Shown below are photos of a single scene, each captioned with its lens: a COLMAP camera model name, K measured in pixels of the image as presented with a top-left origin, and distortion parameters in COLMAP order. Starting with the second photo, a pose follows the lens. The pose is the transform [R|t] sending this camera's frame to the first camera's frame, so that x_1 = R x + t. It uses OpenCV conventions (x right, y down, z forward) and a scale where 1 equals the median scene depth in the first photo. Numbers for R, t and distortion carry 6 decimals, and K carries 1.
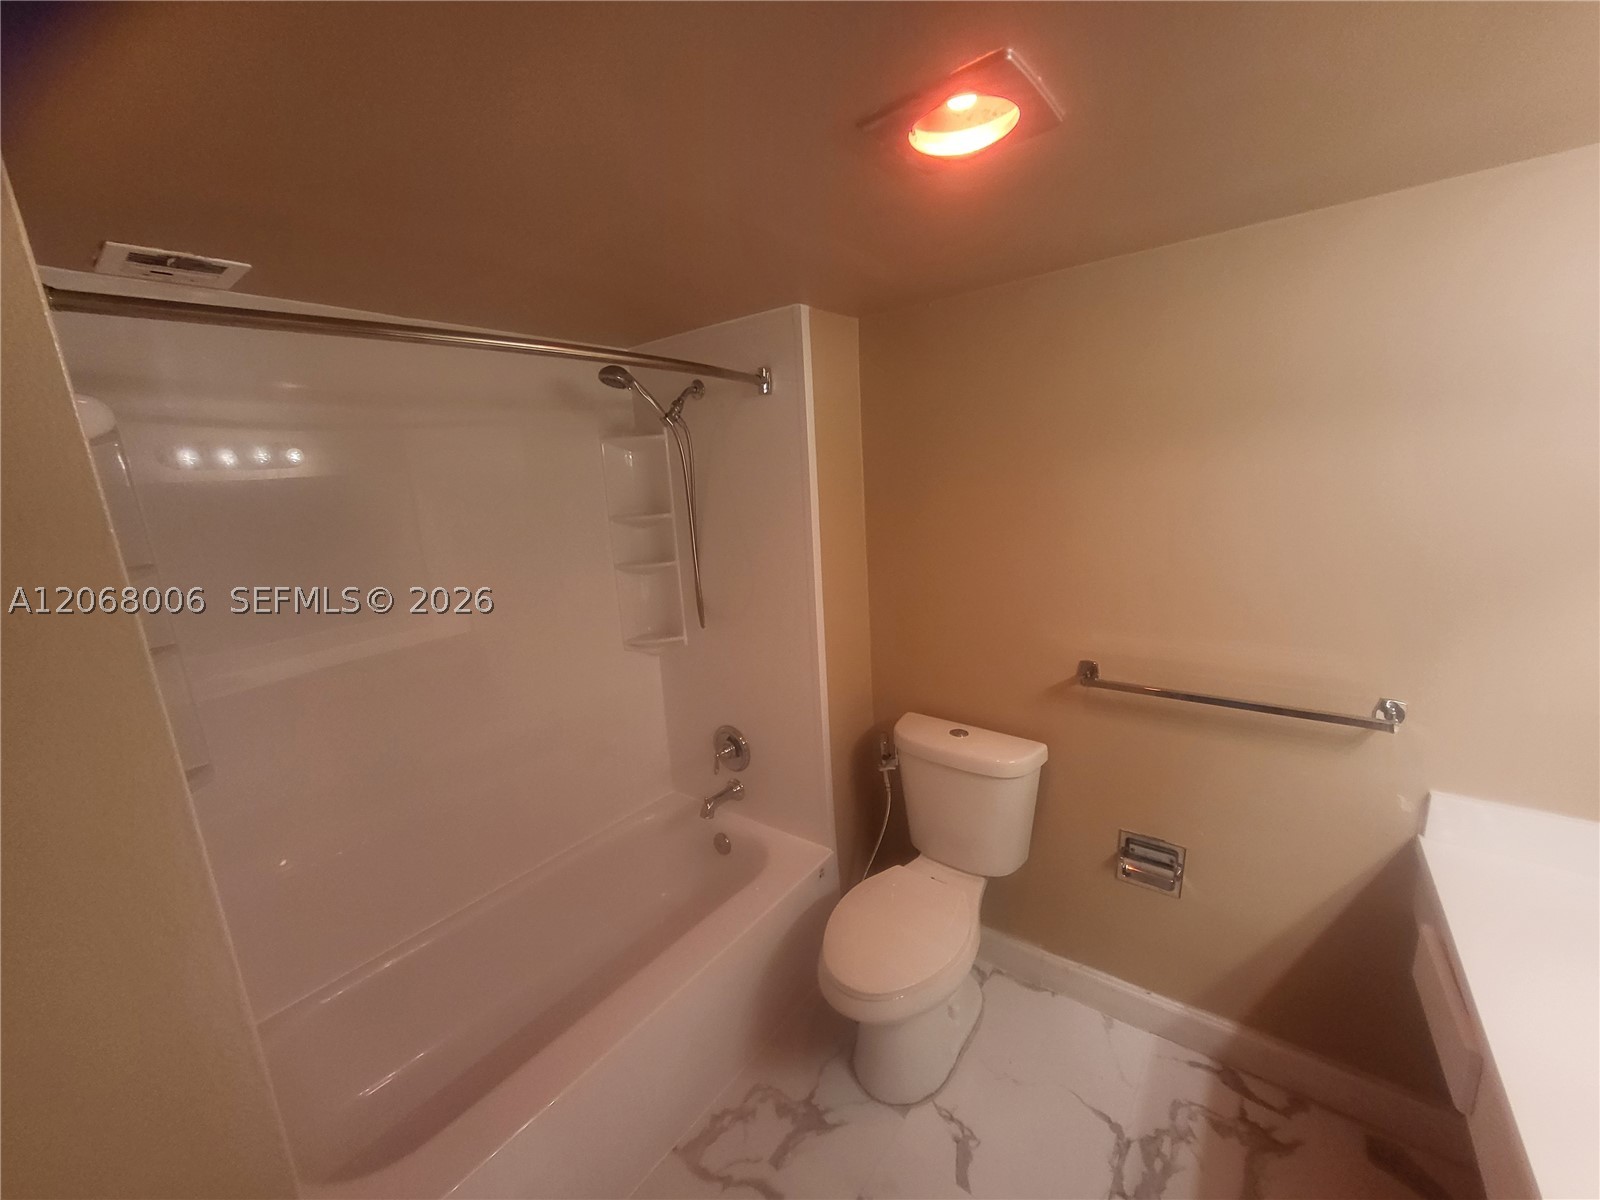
lens RADIAL K [[620.9, 0, 790.3], [0, 620.9, 604.0], [0, 0, 1]] dist [-0.001921, -0.003712]
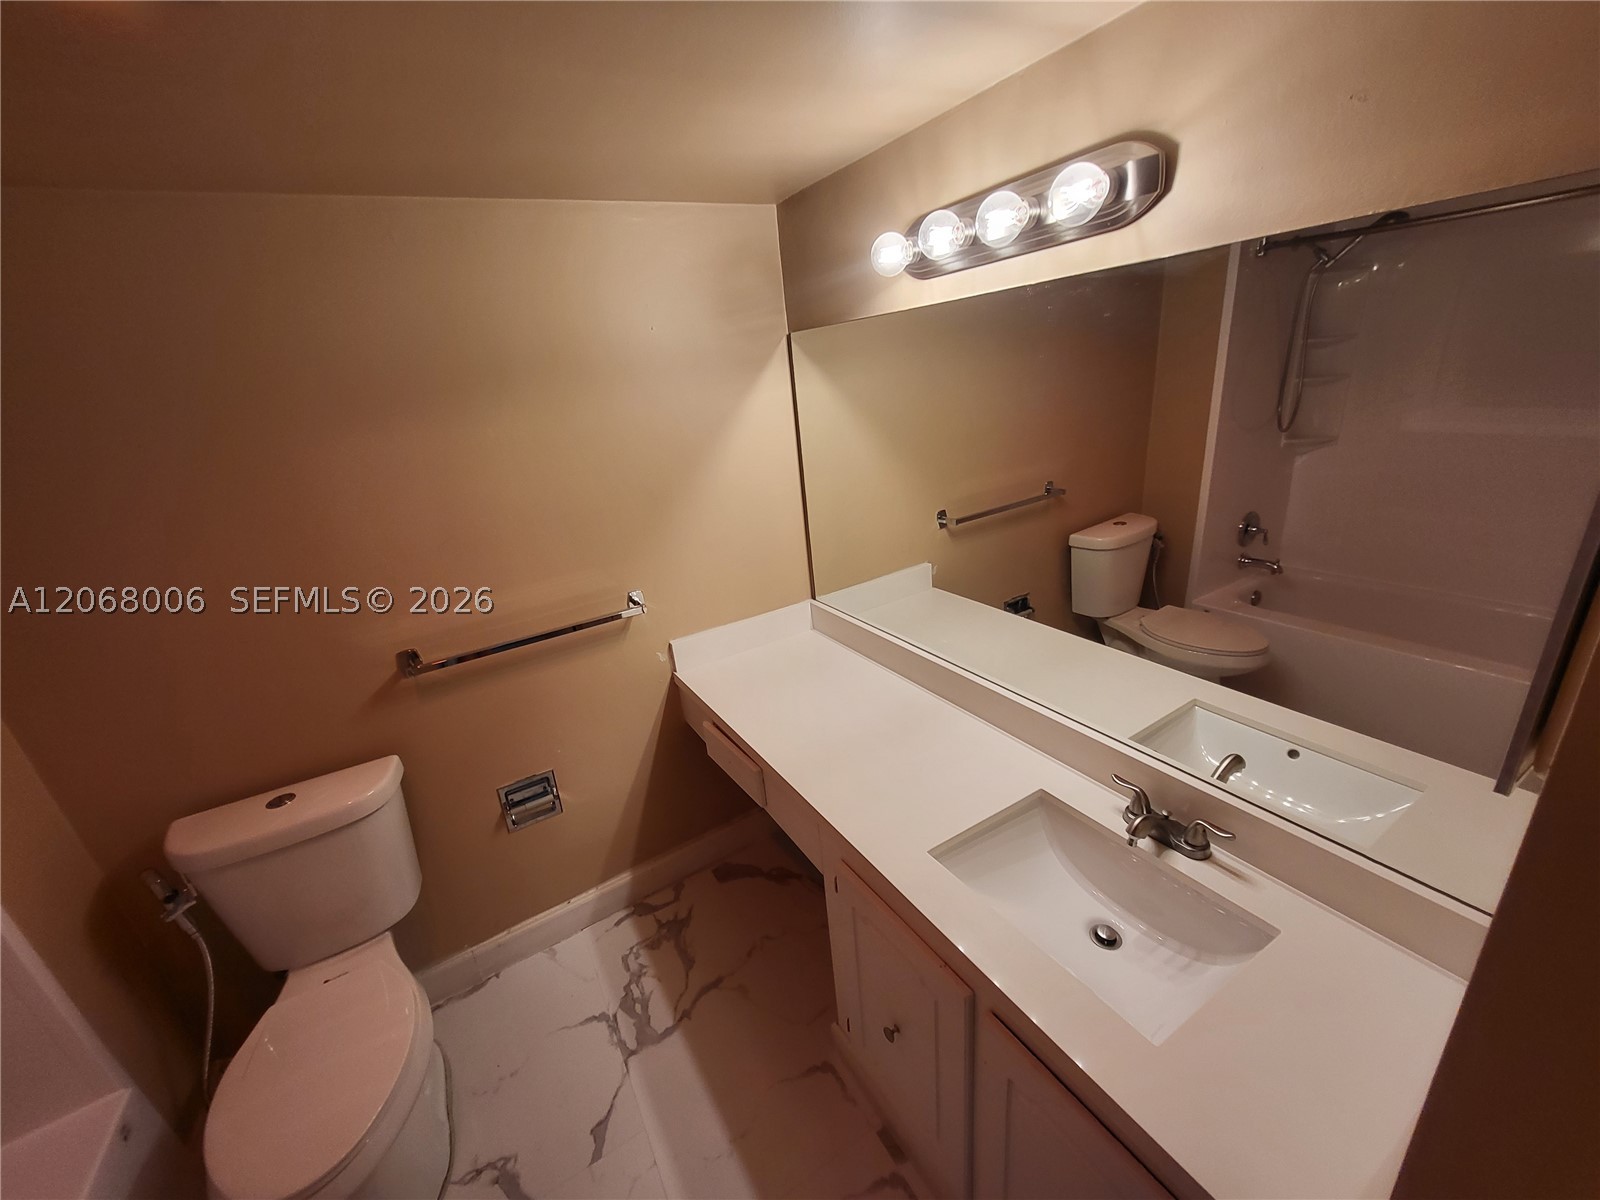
lens RADIAL K [[620.9, 0, 790.3], [0, 620.9, 604.0], [0, 0, 1]] dist [-0.001921, -0.003712]
pose [[0.357913, -0.301445, 0.883759, -0.117665], [0.270876, 0.939276, 0.210680, -0.014223], [-0.893602, 0.163984, 0.417833, 0.076837]]
